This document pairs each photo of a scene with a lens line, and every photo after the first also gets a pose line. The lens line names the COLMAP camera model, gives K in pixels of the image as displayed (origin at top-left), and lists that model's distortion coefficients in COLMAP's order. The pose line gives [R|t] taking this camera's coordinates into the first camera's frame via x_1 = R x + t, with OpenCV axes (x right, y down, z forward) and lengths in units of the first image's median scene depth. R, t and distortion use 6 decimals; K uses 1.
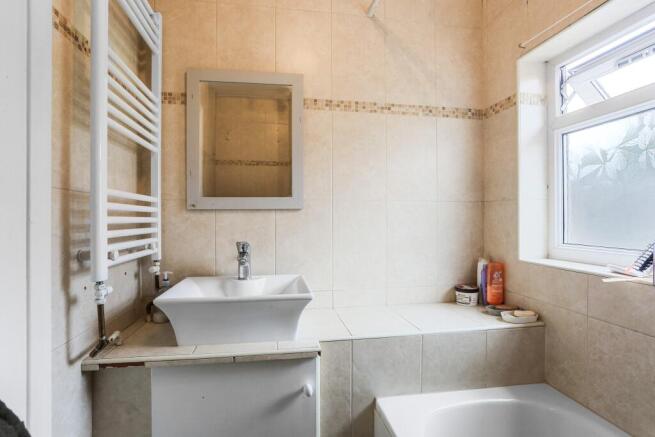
lens RADIAL K [[335.0, 0, 325.3], [0, 335.0, 218.4], [0, 0, 1]] dist [-0.041399, 0.016525]
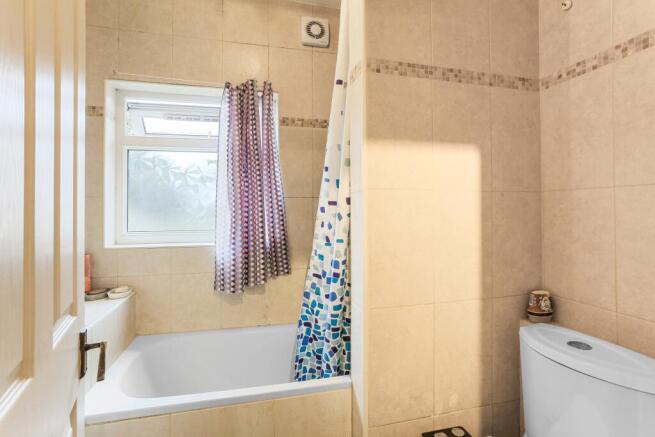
lens RADIAL K [[335.0, 0, 326.7], [0, 335.0, 216.4], [0, 0, 1]] dist [-0.041399, 0.016525]
pose [[-0.107056, -0.004365, 0.994243, -0.685992], [-0.001734, 0.999990, 0.004204, 0.004554], [-0.994251, -0.001274, -0.107063, 0.340765]]
